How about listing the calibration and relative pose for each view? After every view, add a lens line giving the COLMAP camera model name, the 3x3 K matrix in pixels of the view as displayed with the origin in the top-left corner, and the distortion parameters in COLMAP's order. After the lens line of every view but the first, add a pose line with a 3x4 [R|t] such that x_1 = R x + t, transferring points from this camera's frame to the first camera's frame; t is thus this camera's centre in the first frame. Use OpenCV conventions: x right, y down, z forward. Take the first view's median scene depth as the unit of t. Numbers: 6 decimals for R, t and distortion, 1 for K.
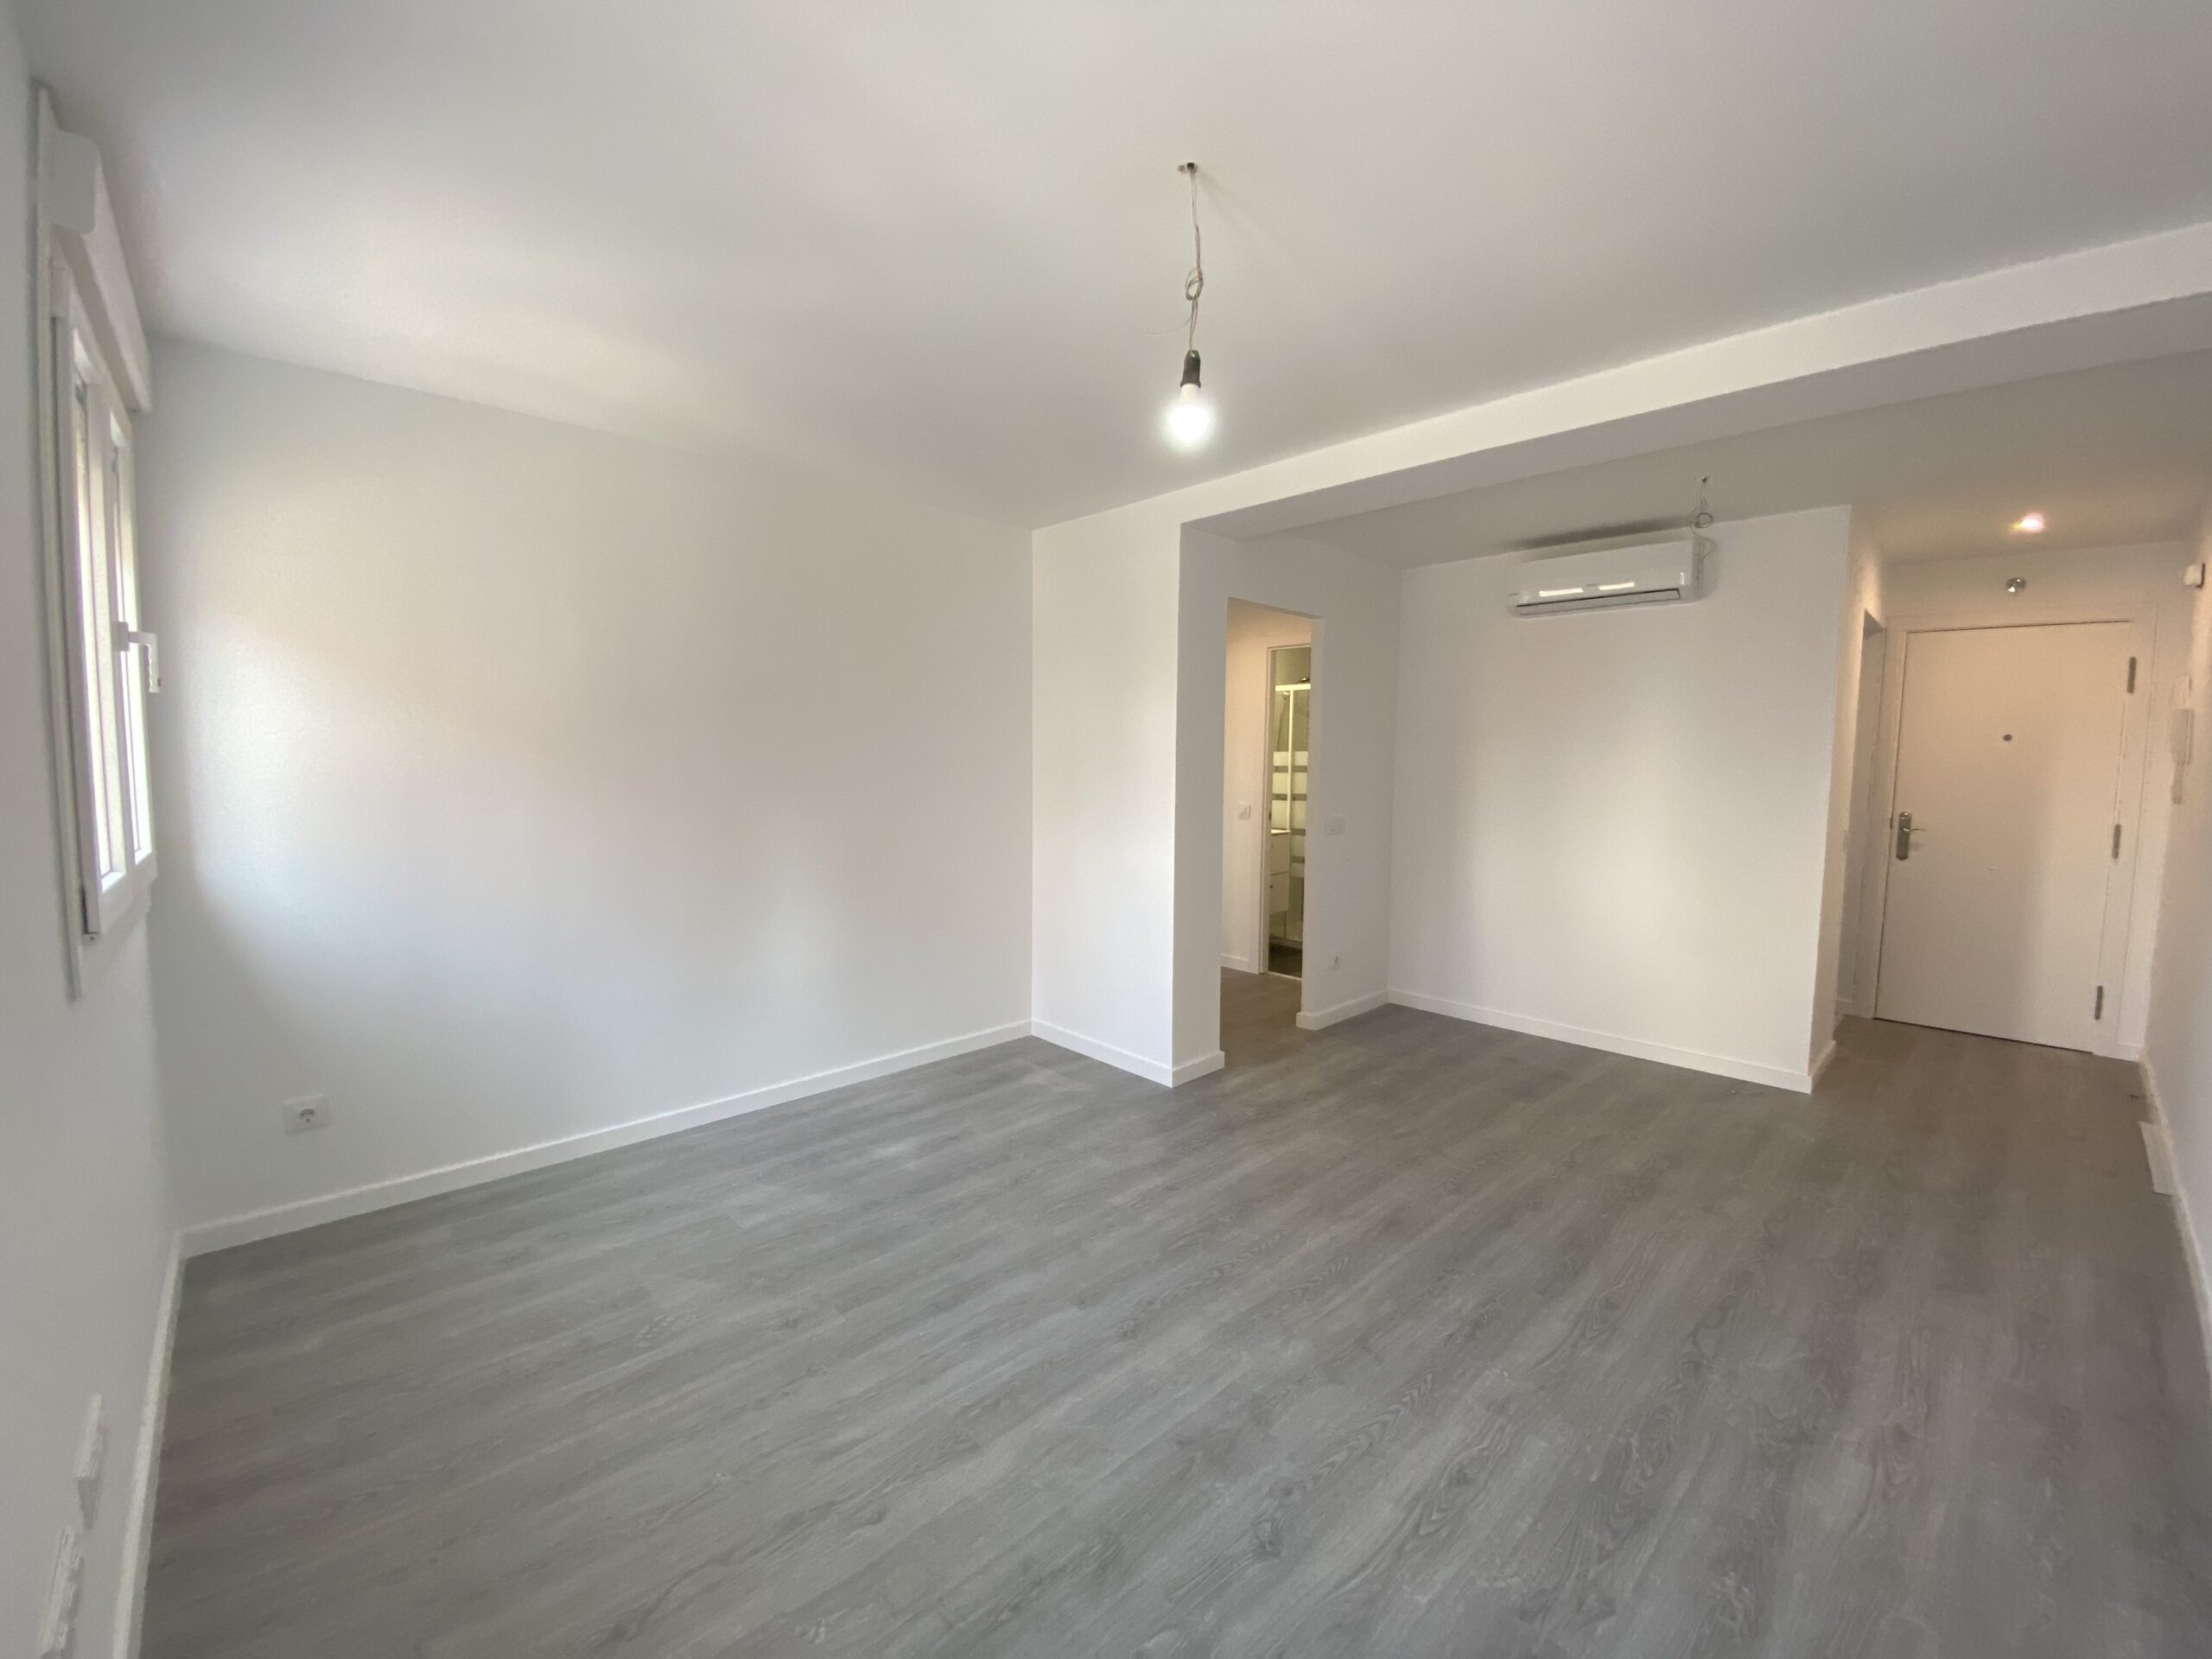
lens RADIAL K [[901.0, 0, 1083.7], [0, 901.0, 822.2], [0, 0, 1]] dist [-0.022660, -0.003238]
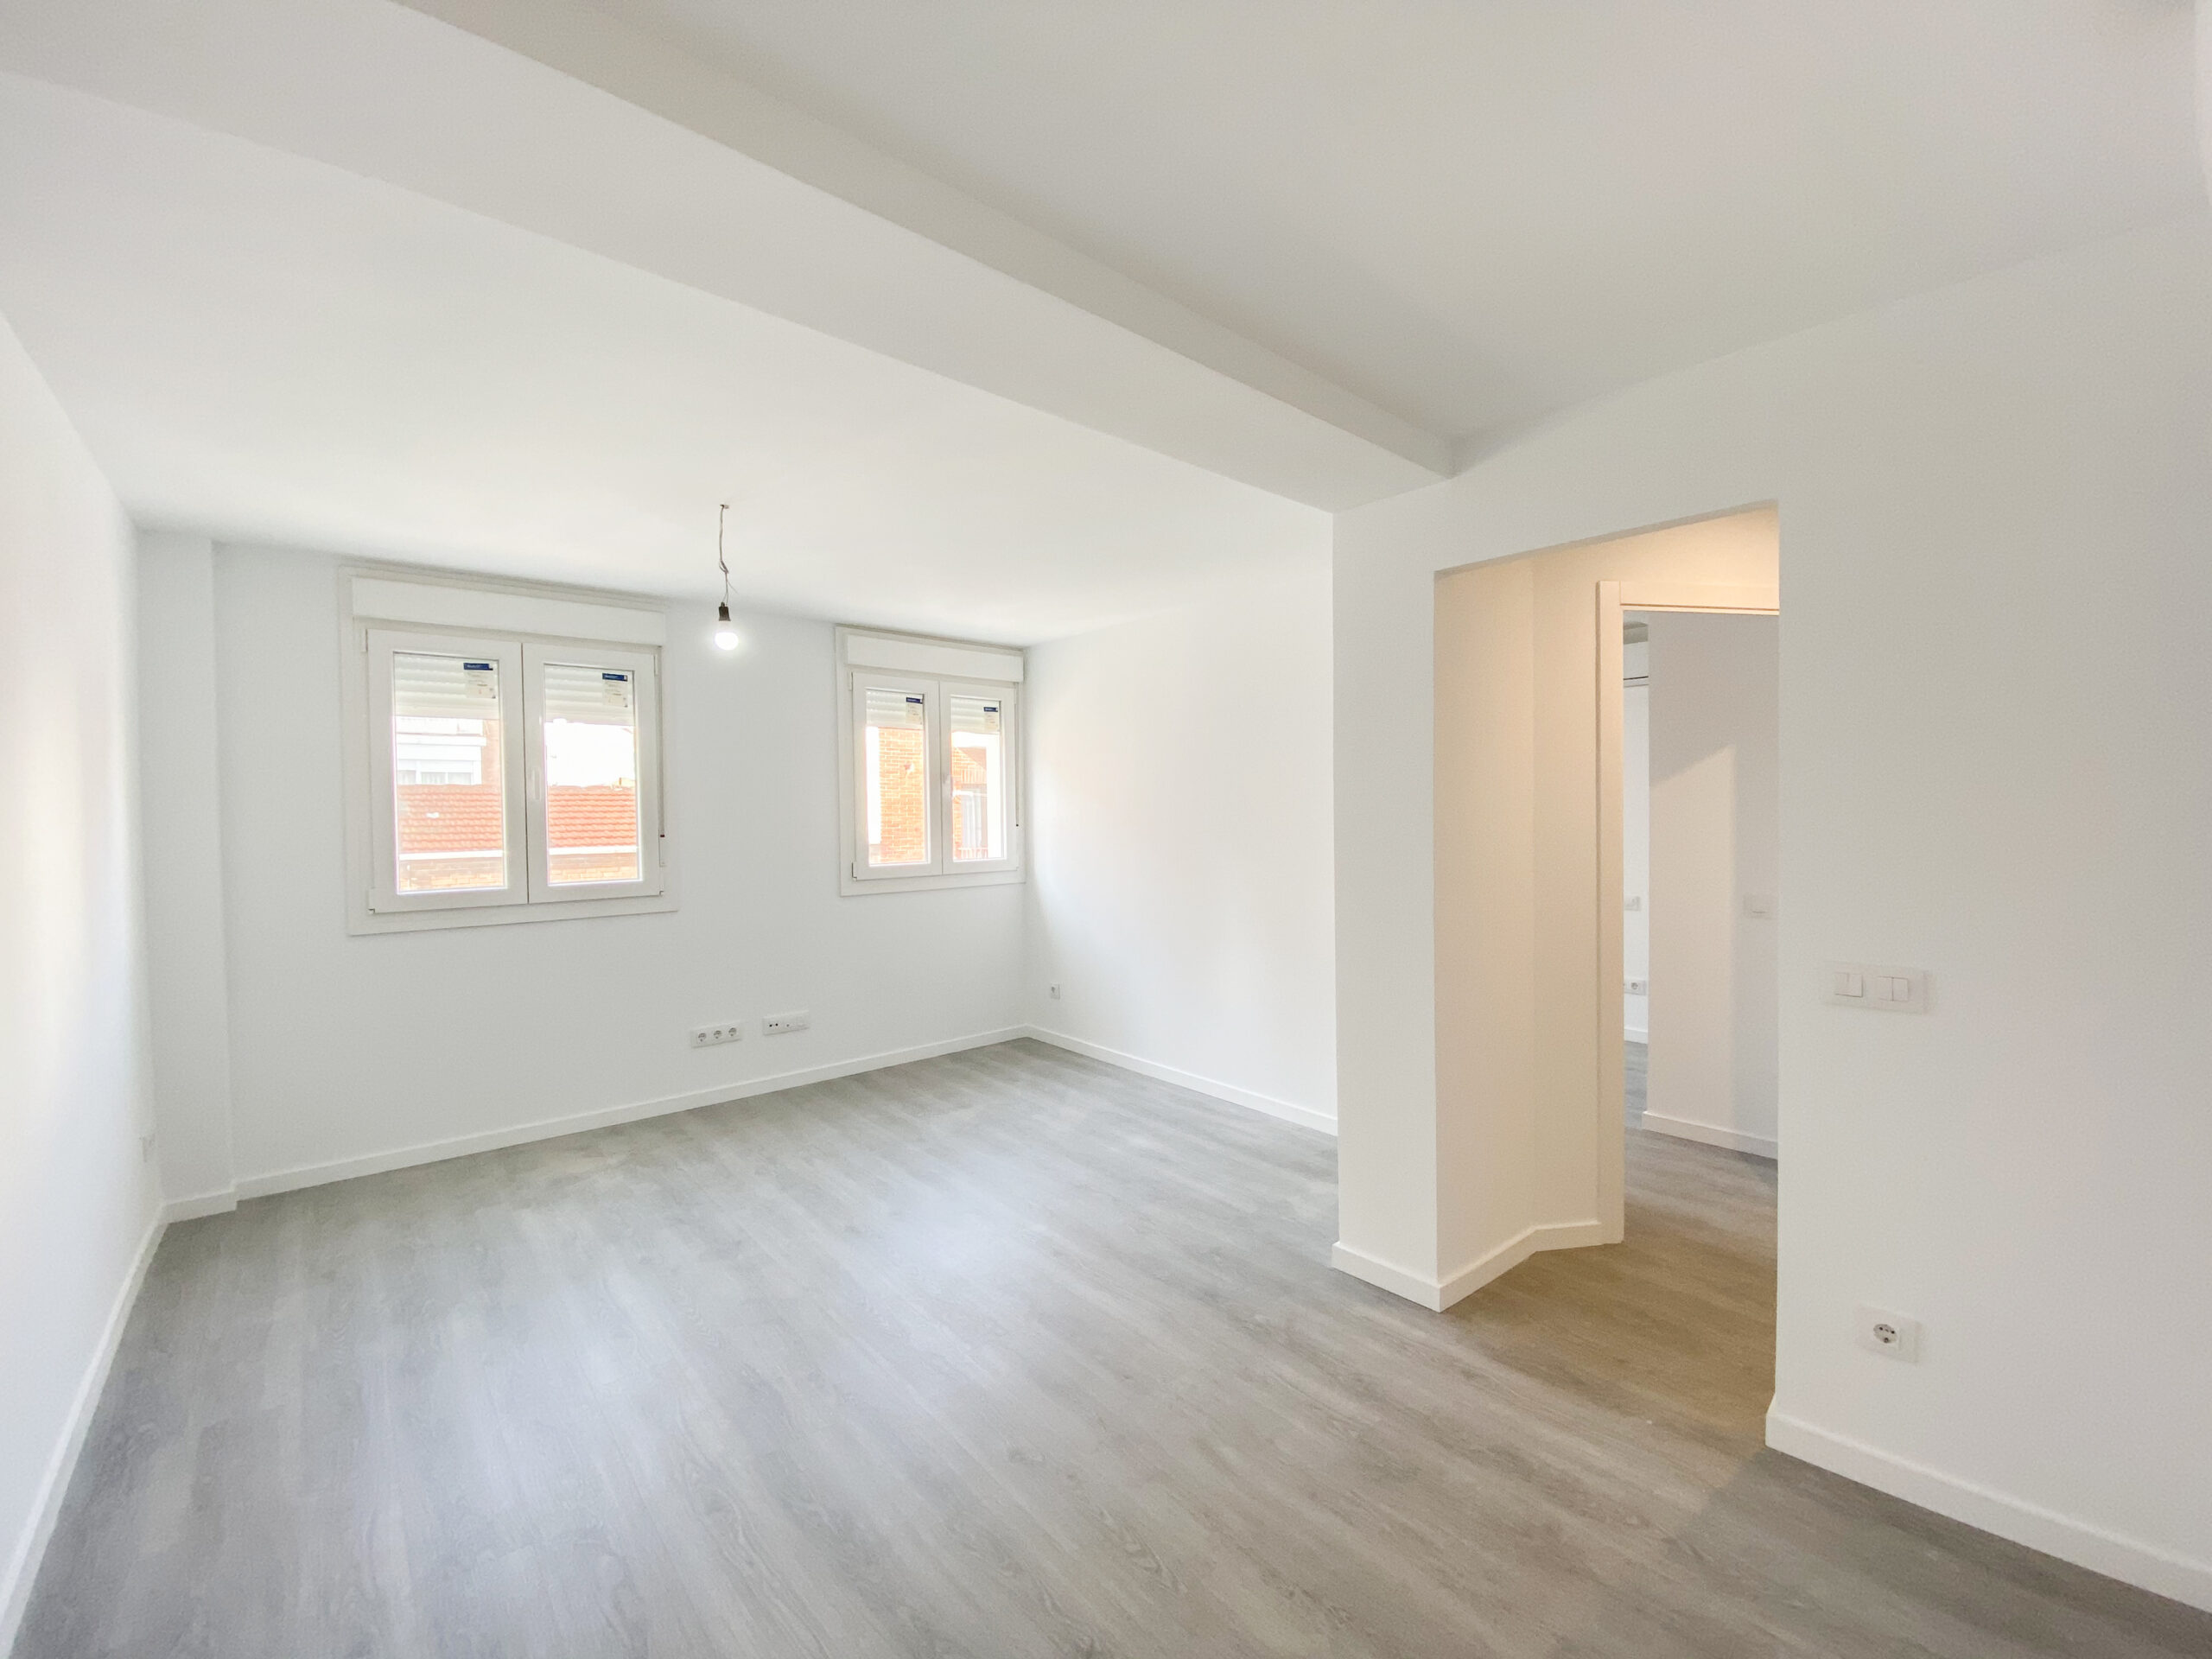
lens RADIAL K [[901.0, 0, 1096.5], [0, 901.0, 812.6], [0, 0, 1]] dist [-0.022660, -0.003238]
pose [[-0.023241, 0.001703, -0.999728, 0.935190], [-0.087379, 0.996168, 0.003729, -0.060029], [0.995904, 0.087442, -0.023003, 0.908953]]
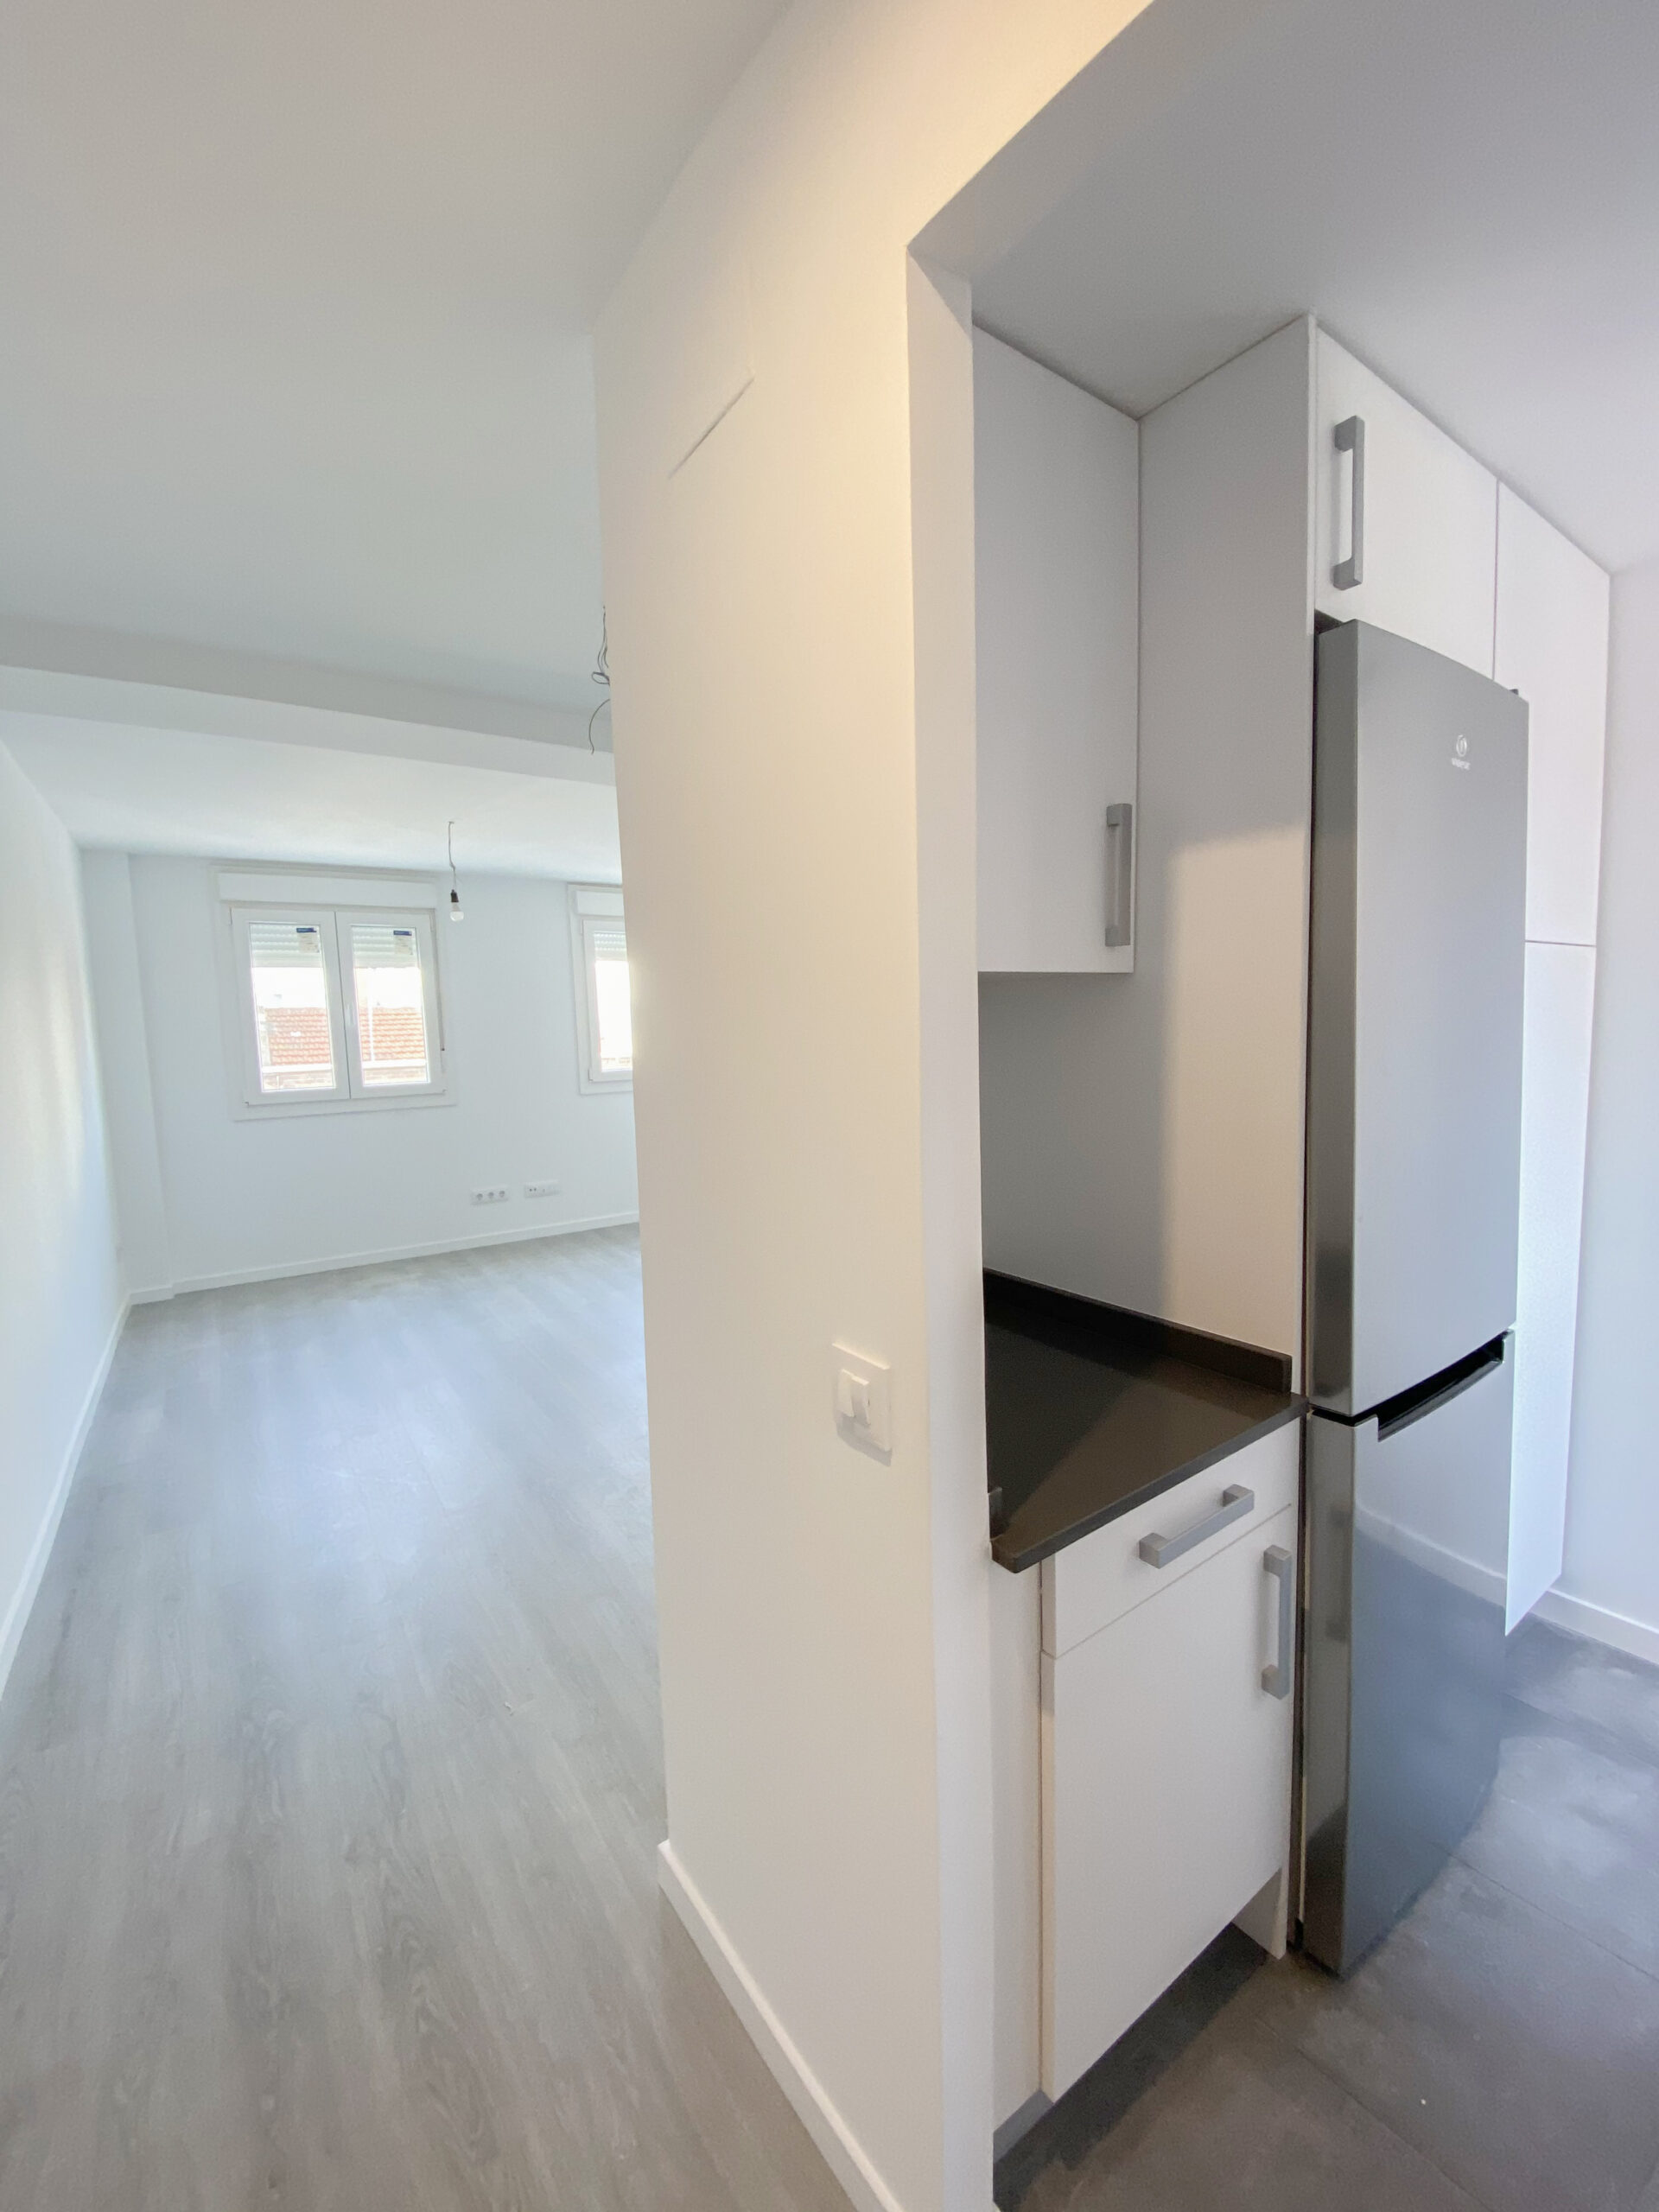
lens RADIAL K [[901.0, 0, 826.8], [0, 901.0, 1103.9], [0, 0, 1]] dist [-0.022660, -0.003238]
pose [[-0.138611, 0.084110, -0.986769, 1.284255], [-0.067113, 0.993299, 0.094094, -0.076327], [0.988070, 0.079267, -0.132037, 1.230553]]
